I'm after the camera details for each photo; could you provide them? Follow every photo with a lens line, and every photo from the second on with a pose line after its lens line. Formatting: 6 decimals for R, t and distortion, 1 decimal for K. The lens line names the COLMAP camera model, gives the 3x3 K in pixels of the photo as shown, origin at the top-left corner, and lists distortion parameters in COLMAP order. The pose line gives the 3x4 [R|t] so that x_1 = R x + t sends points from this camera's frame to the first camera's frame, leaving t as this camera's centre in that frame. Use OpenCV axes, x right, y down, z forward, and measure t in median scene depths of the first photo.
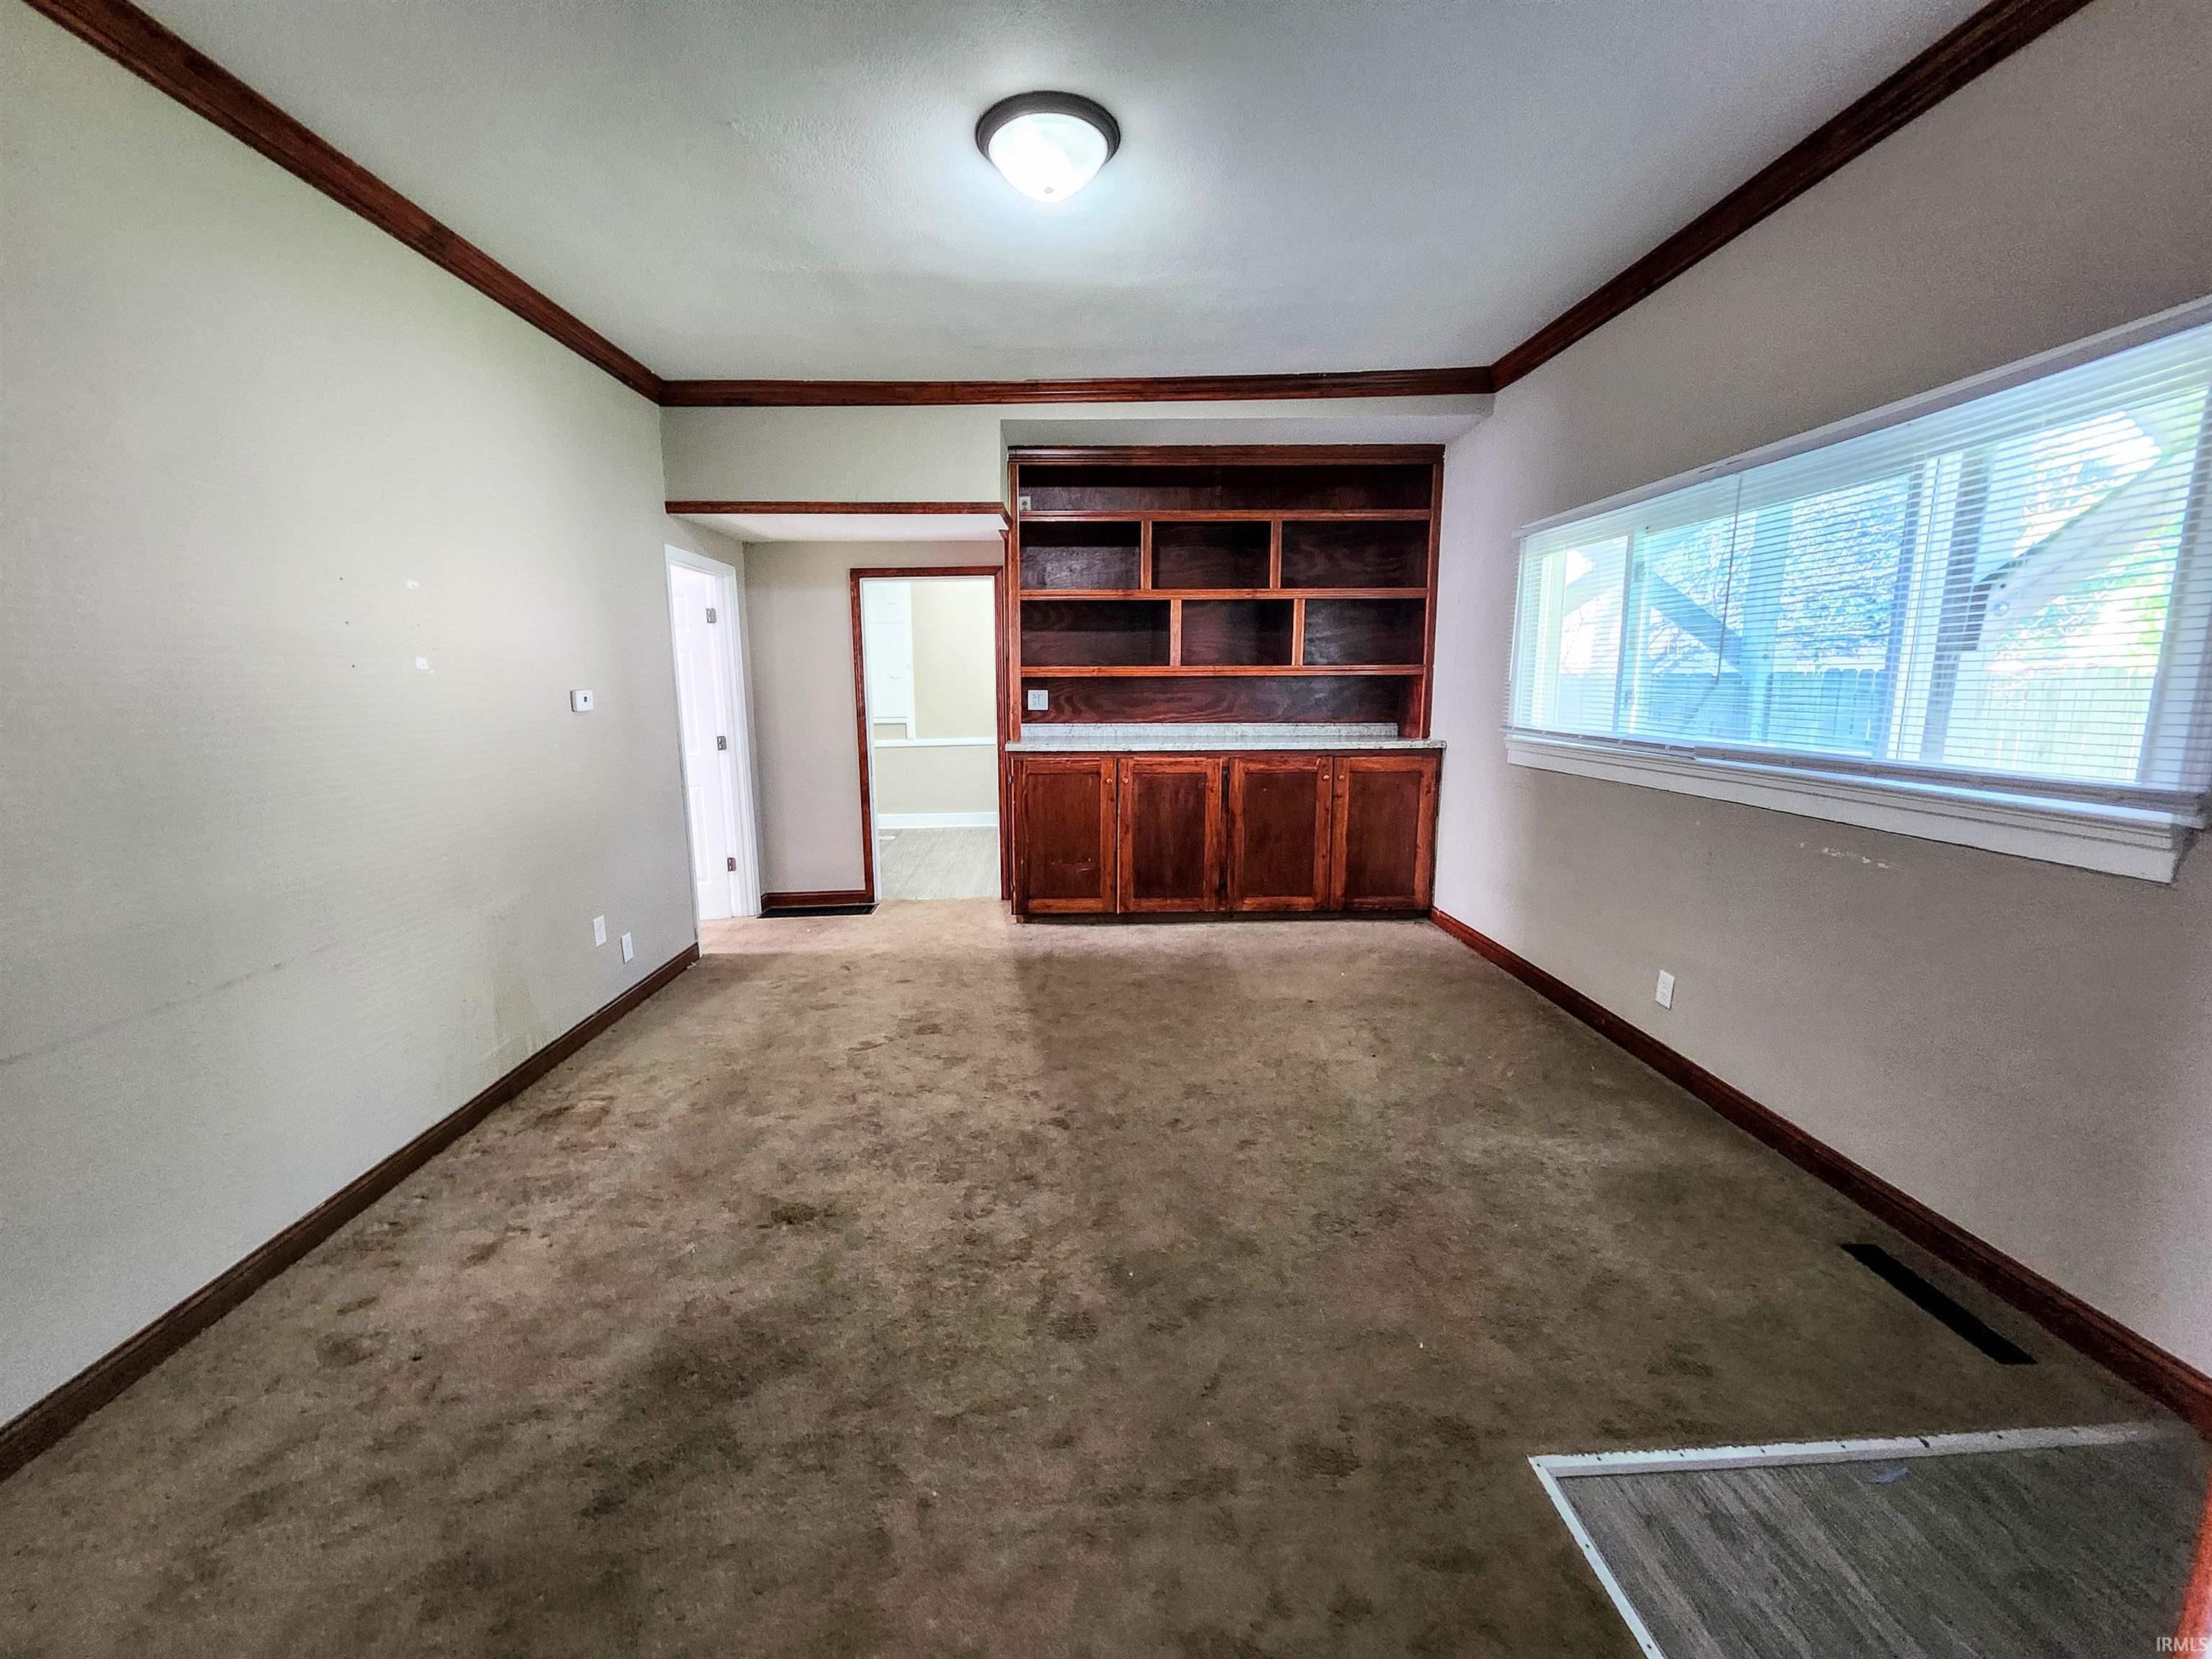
lens RADIAL K [[872.6, 0, 1106.0], [0, 872.6, 829.5], [0, 0, 1]] dist [0.000050, 0.000382]
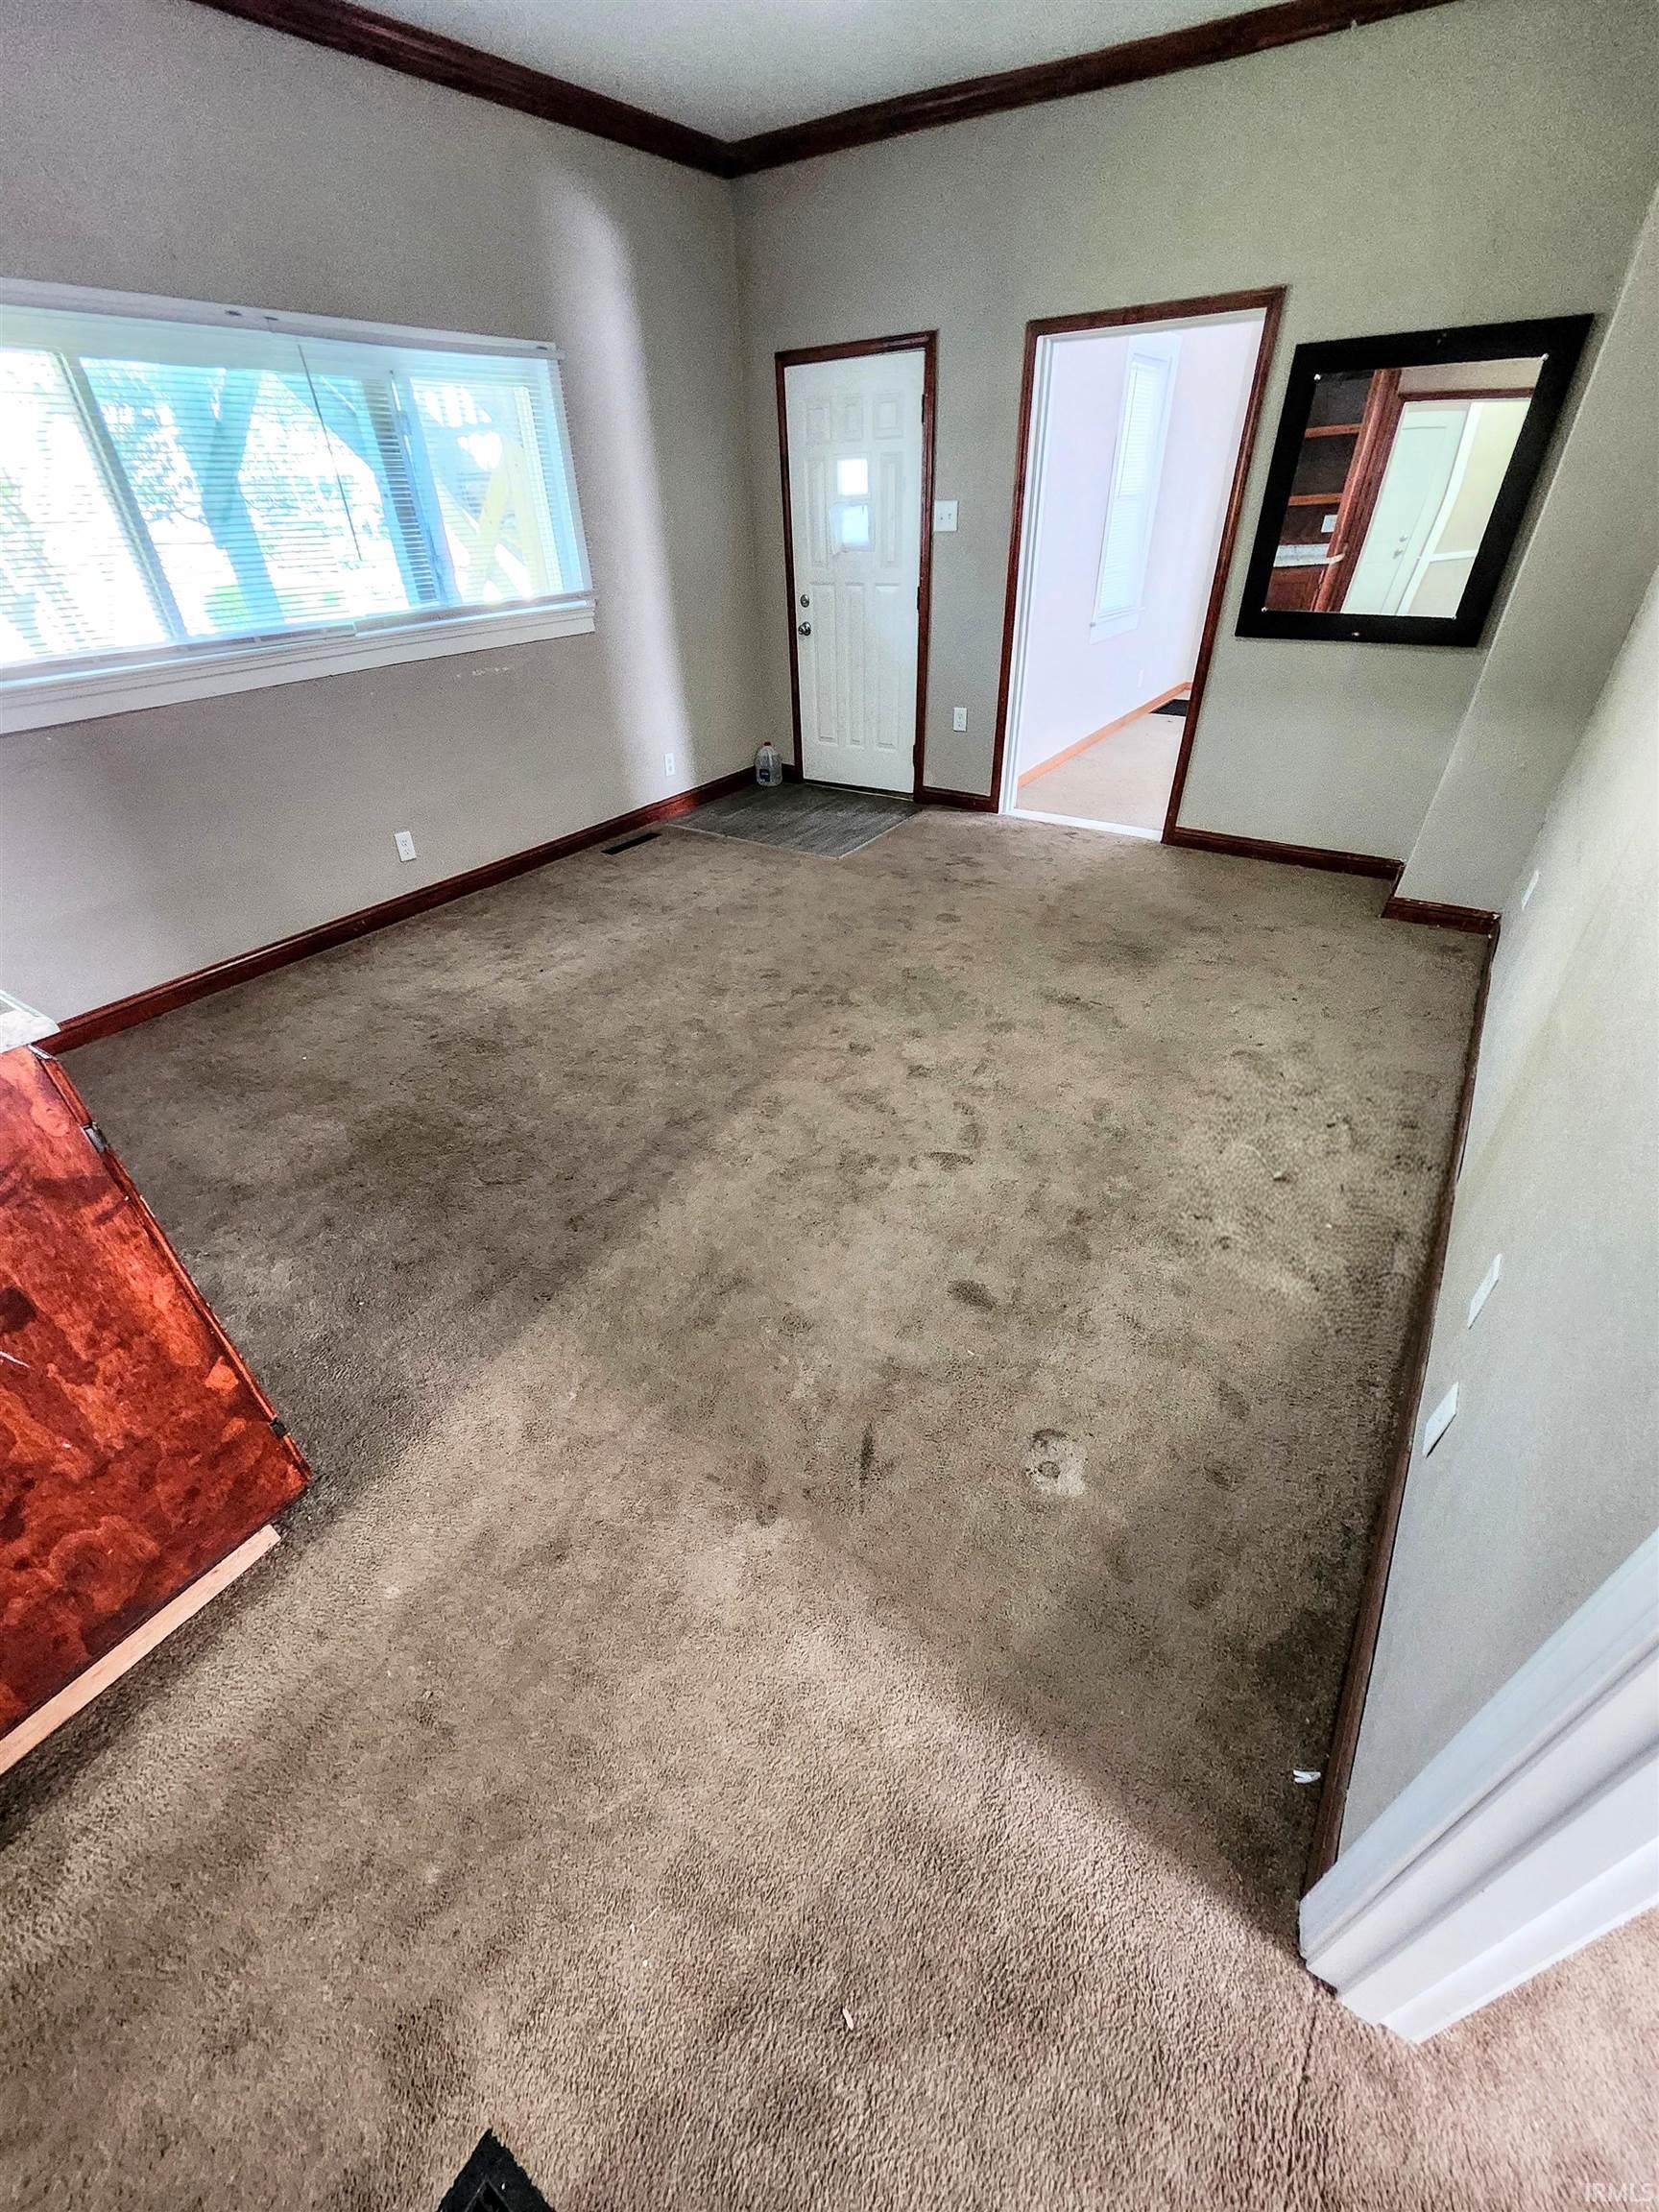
lens RADIAL K [[872.6, 0, 824.7], [0, 872.6, 1116.8], [0, 0, 1]] dist [0.000050, 0.000382]
pose [[-0.802956, -0.324988, 0.499645, -0.651432], [0.130481, 0.722101, 0.679371, -0.338519], [-0.581581, 0.610699, -0.537410, 1.713626]]
